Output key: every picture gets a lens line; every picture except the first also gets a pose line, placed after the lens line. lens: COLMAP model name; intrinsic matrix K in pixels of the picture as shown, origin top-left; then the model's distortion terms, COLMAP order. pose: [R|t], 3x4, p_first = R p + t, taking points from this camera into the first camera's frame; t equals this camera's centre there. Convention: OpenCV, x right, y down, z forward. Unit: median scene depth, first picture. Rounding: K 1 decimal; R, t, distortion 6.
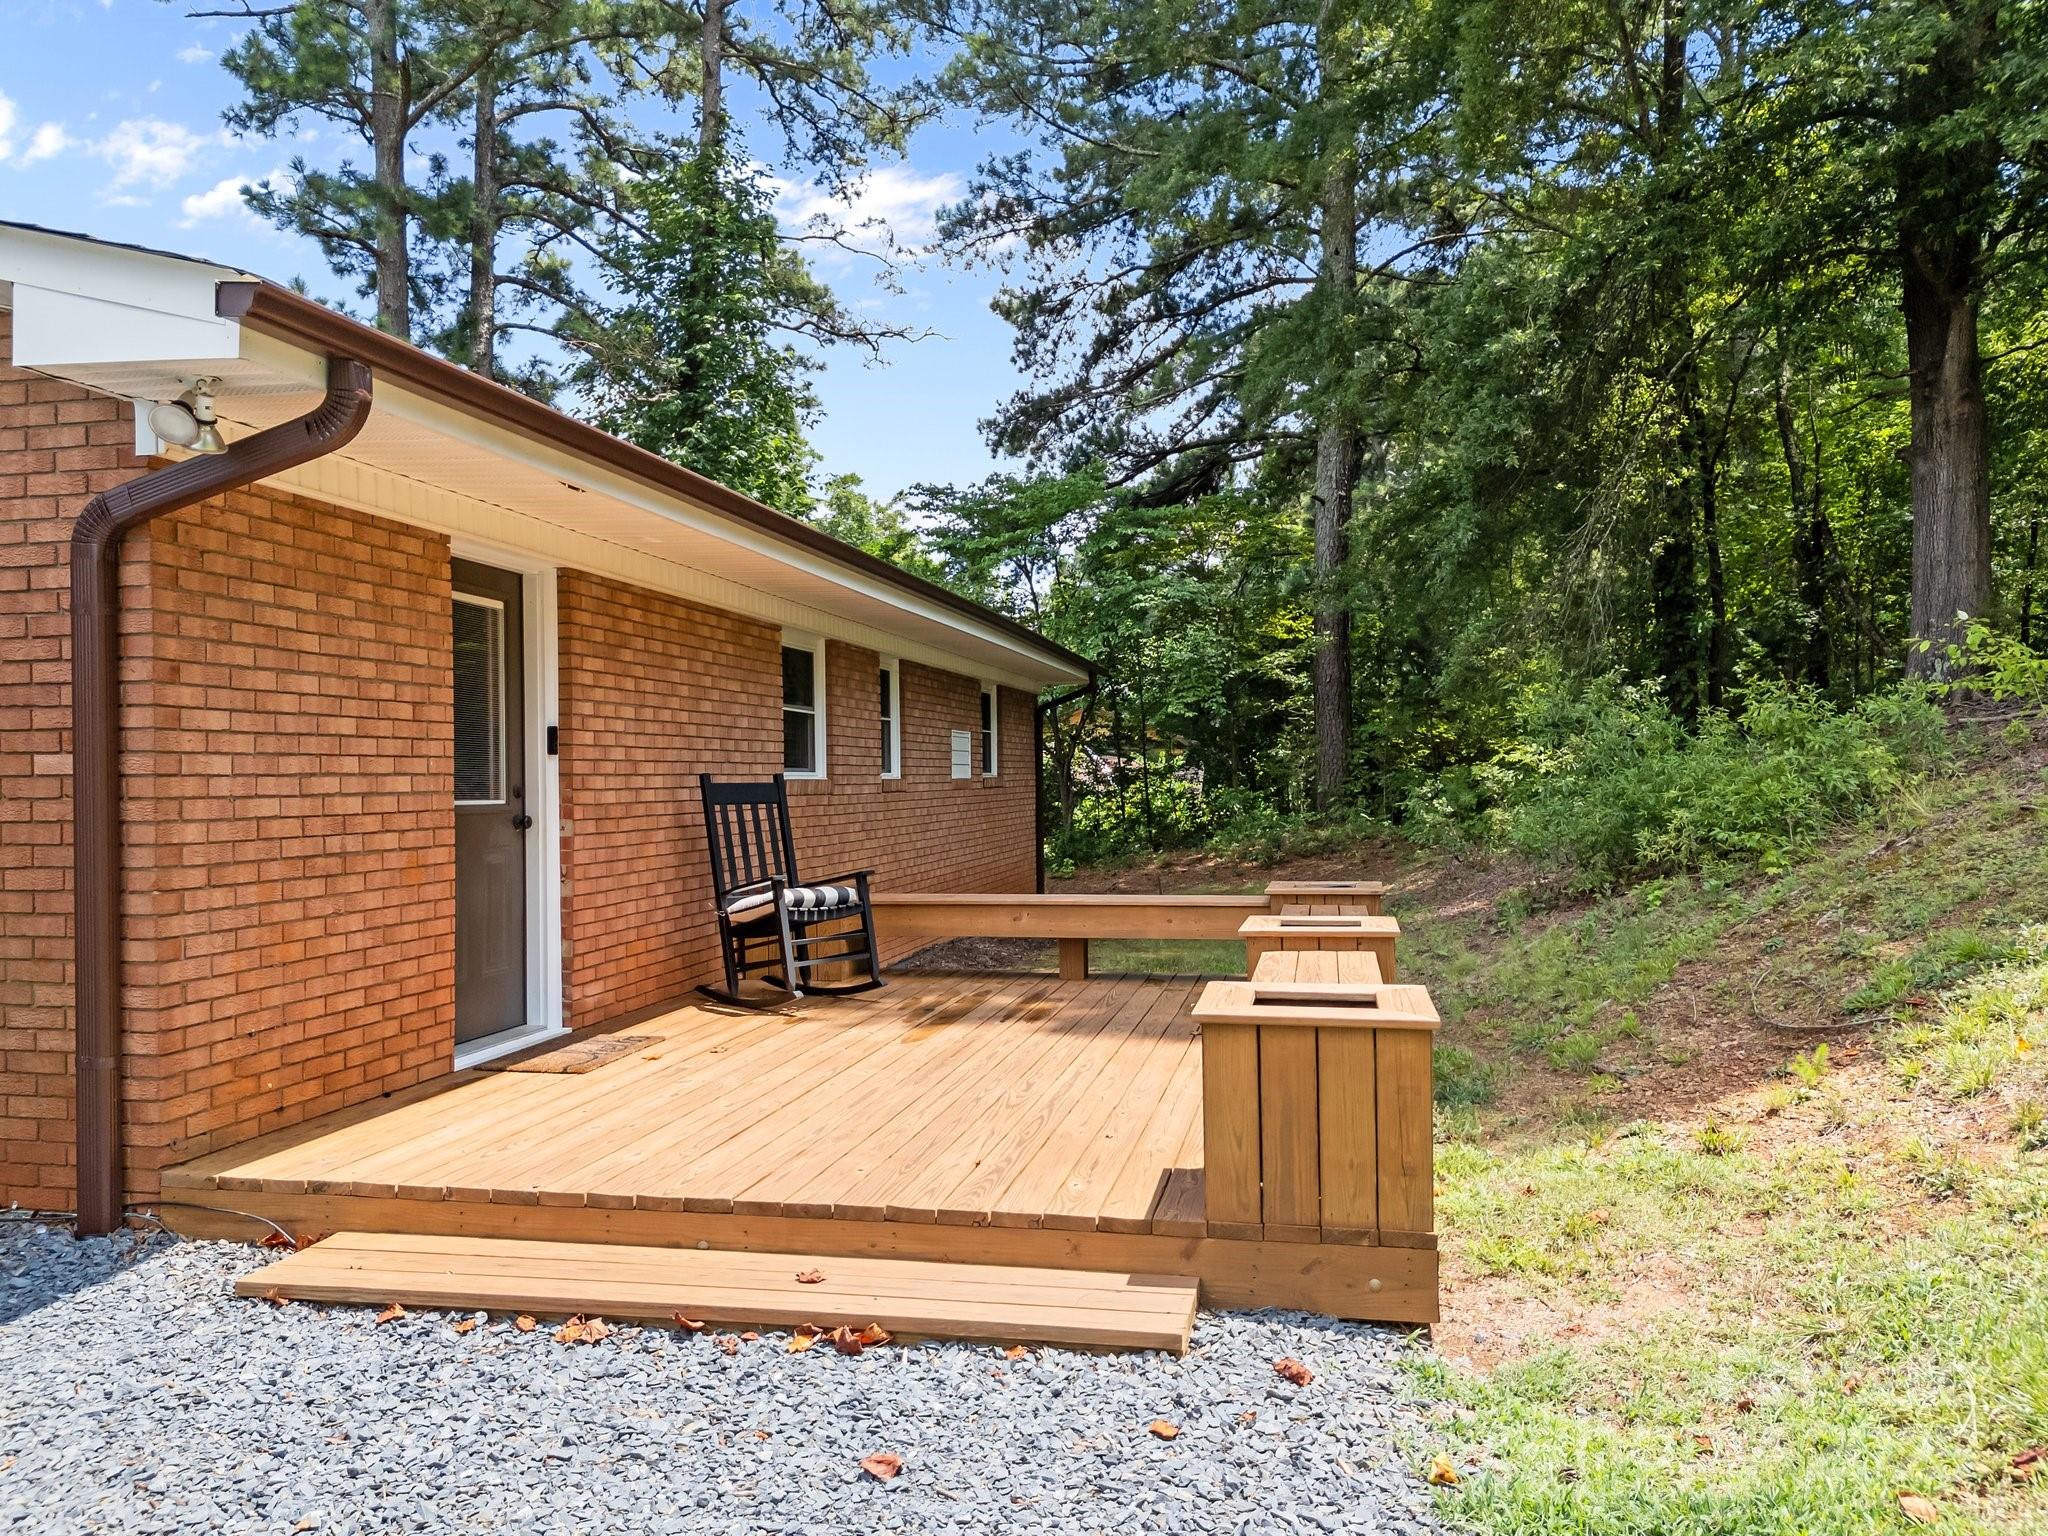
lens RADIAL K [[1532.6, 0, 1046.8], [0, 1532.6, 795.6], [0, 0, 1]] dist [0.046746, -0.041425]
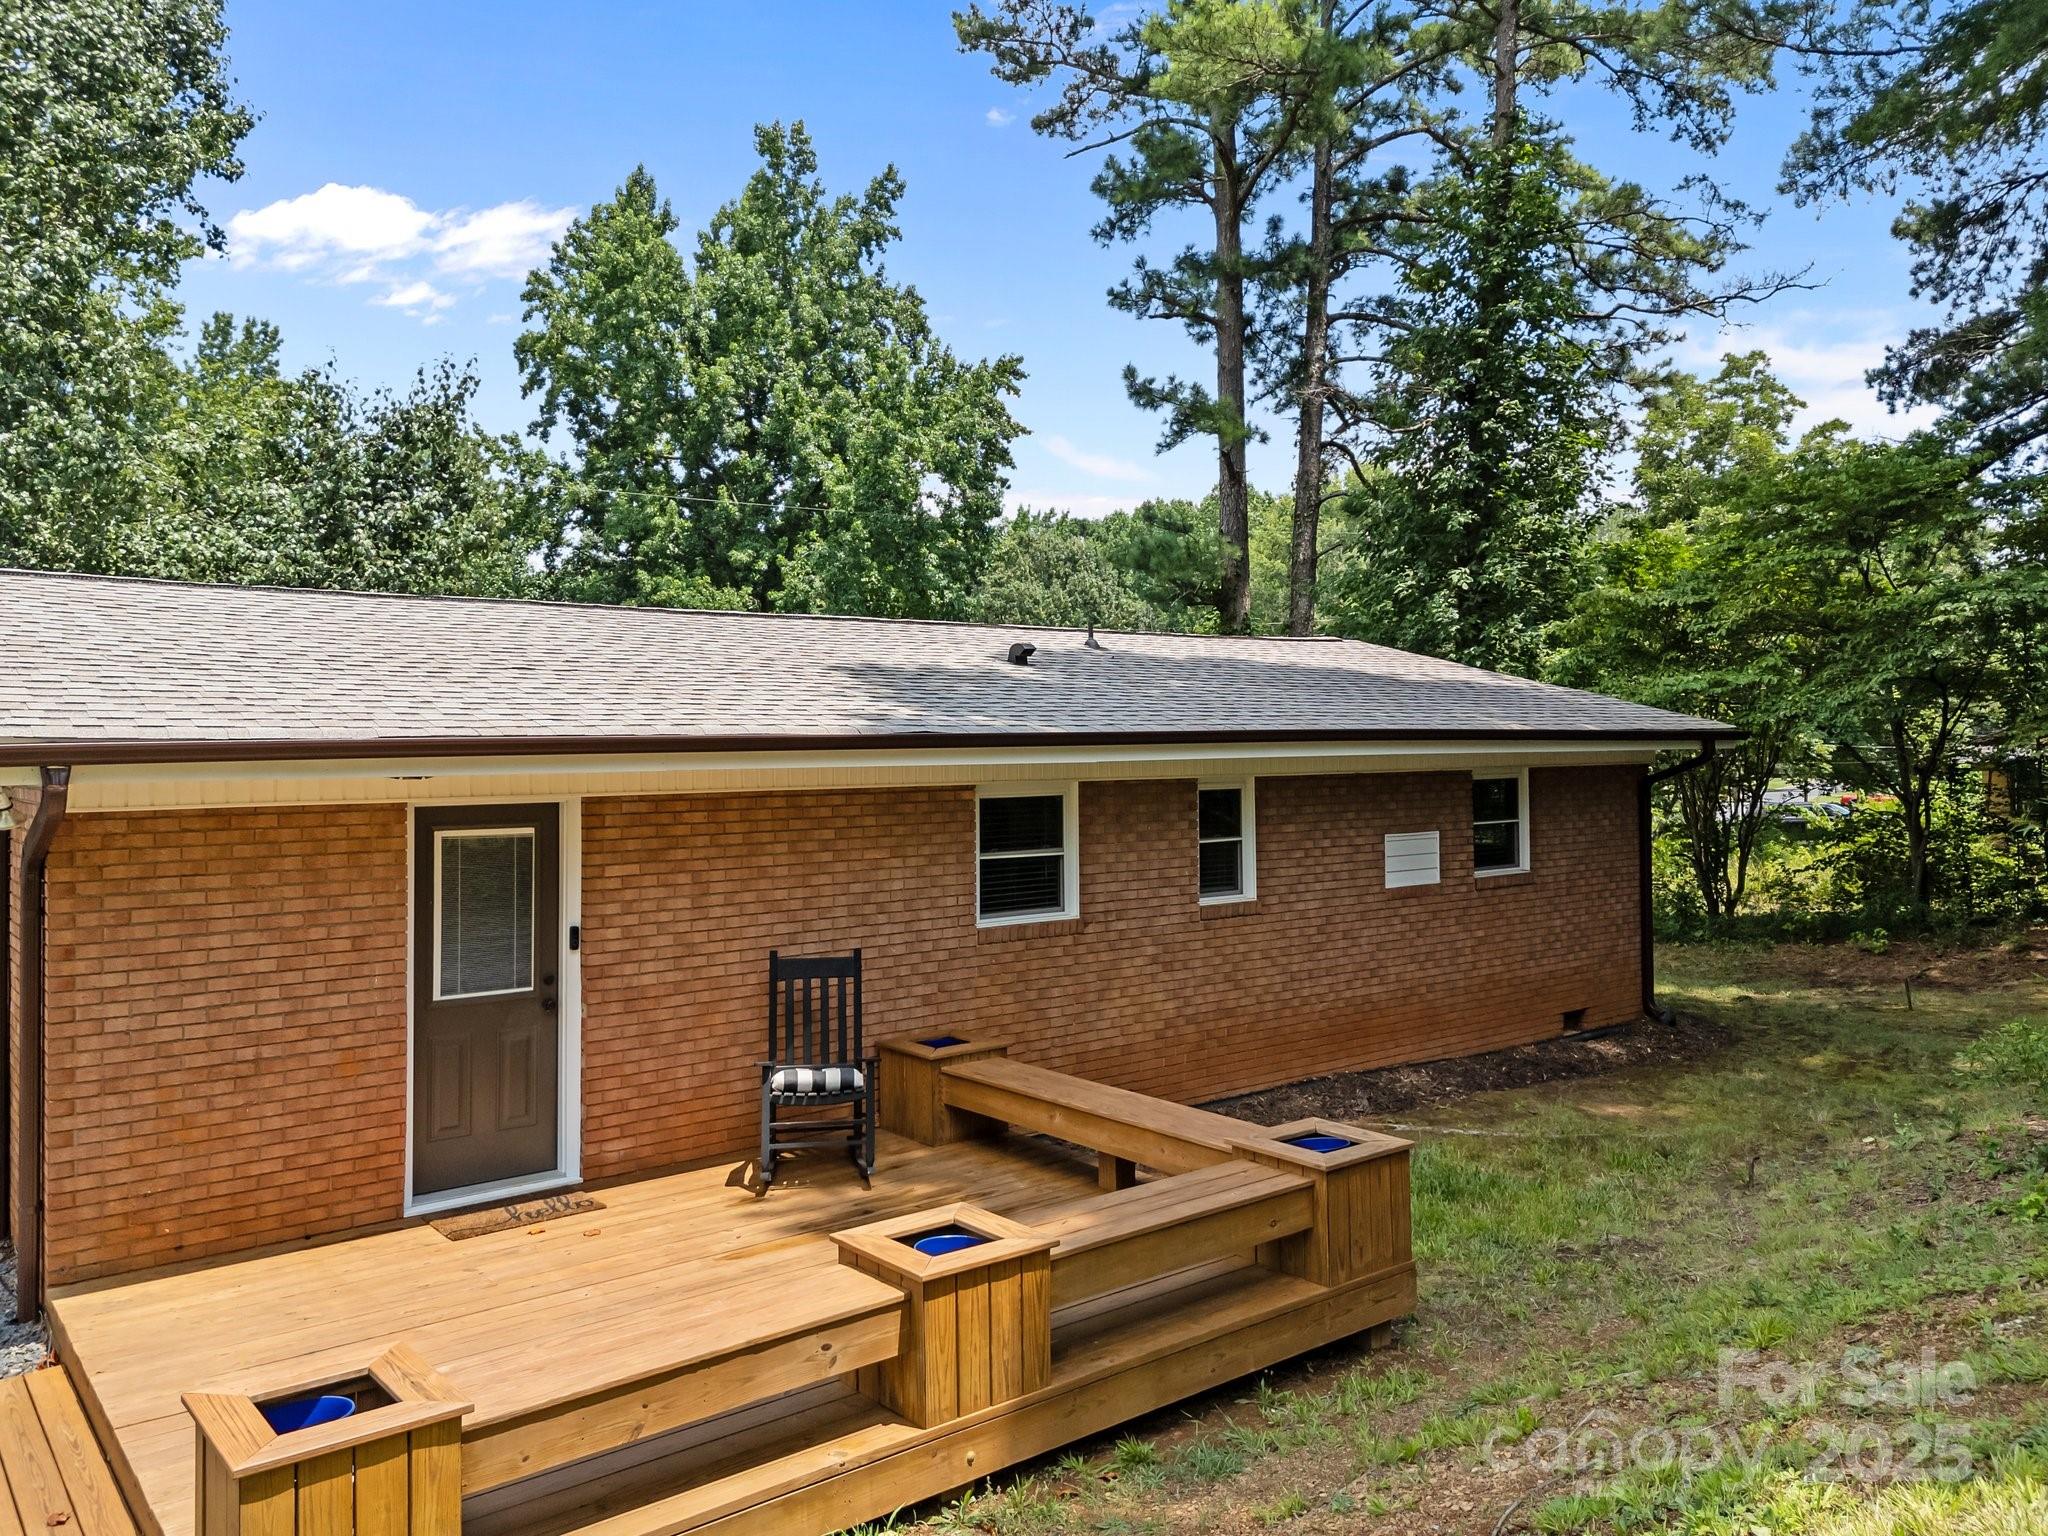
lens RADIAL K [[1532.6, 0, 1015.3], [0, 1532.6, 728.7], [0, 0, 1]] dist [0.046746, -0.041425]
pose [[0.760193, -0.003702, -0.649687, 0.170193], [-0.004831, 0.999924, -0.011350, -0.043739], [0.649679, 0.011767, 0.760117, 0.069551]]
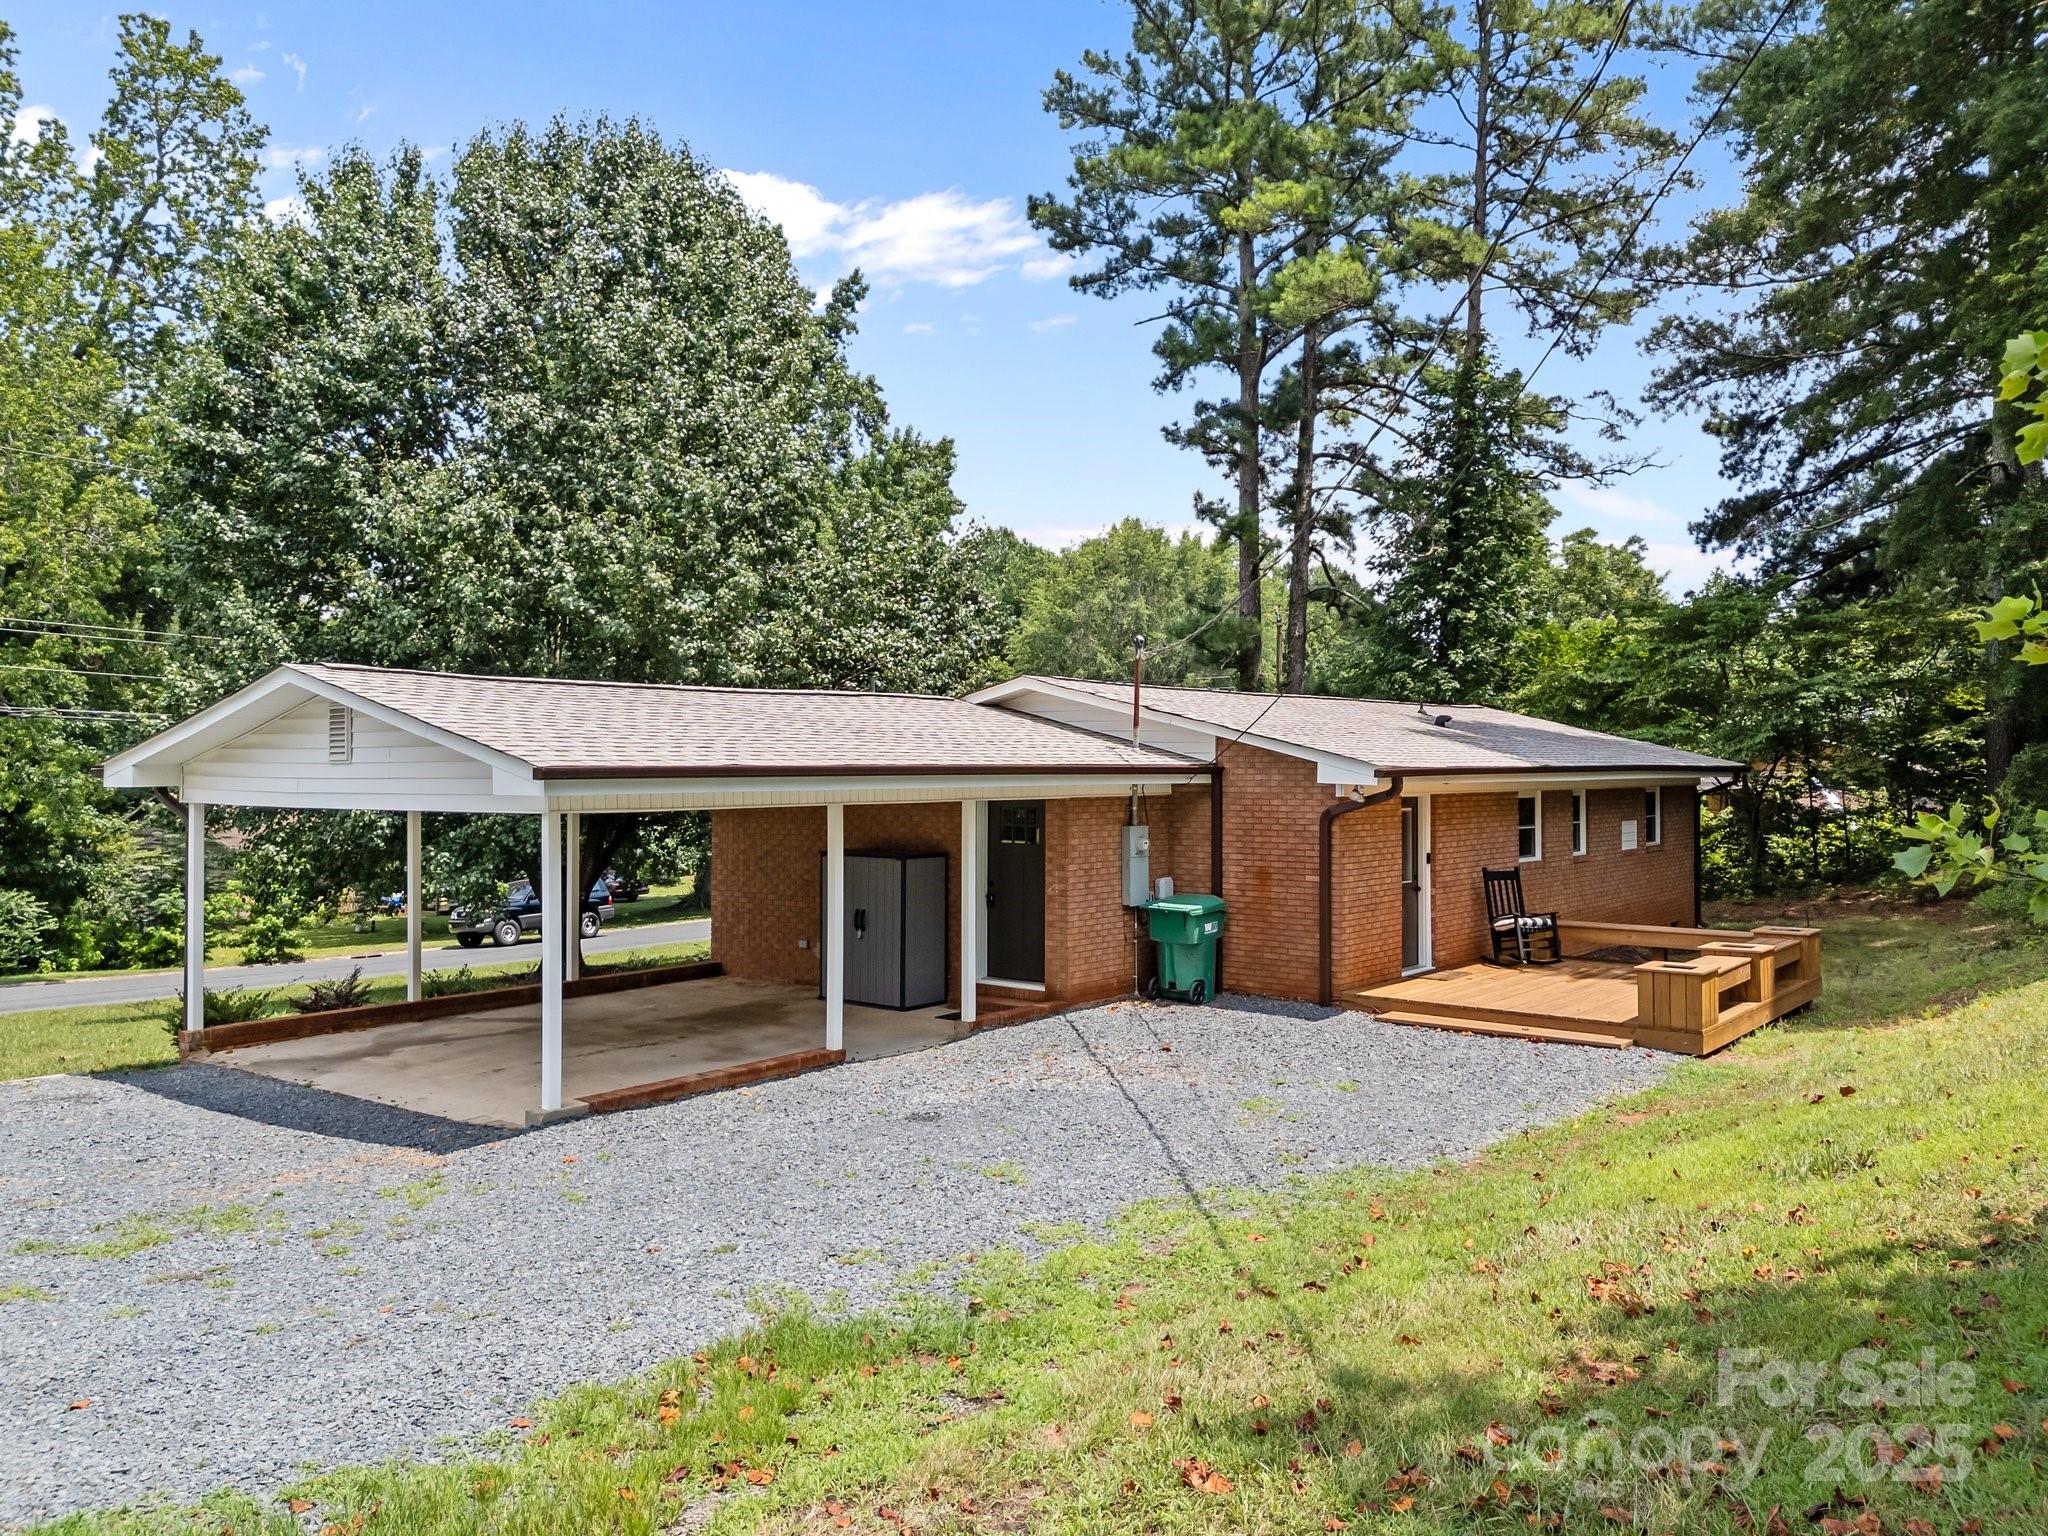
lens RADIAL K [[1532.6, 0, 1010.7], [0, 1532.6, 758.3], [0, 0, 1]] dist [0.046746, -0.041425]
pose [[0.882529, 0.007677, -0.470196, 0.066789], [-0.014982, 0.999818, -0.011795, -0.038347], [0.470020, 0.017454, 0.882483, -0.389015]]
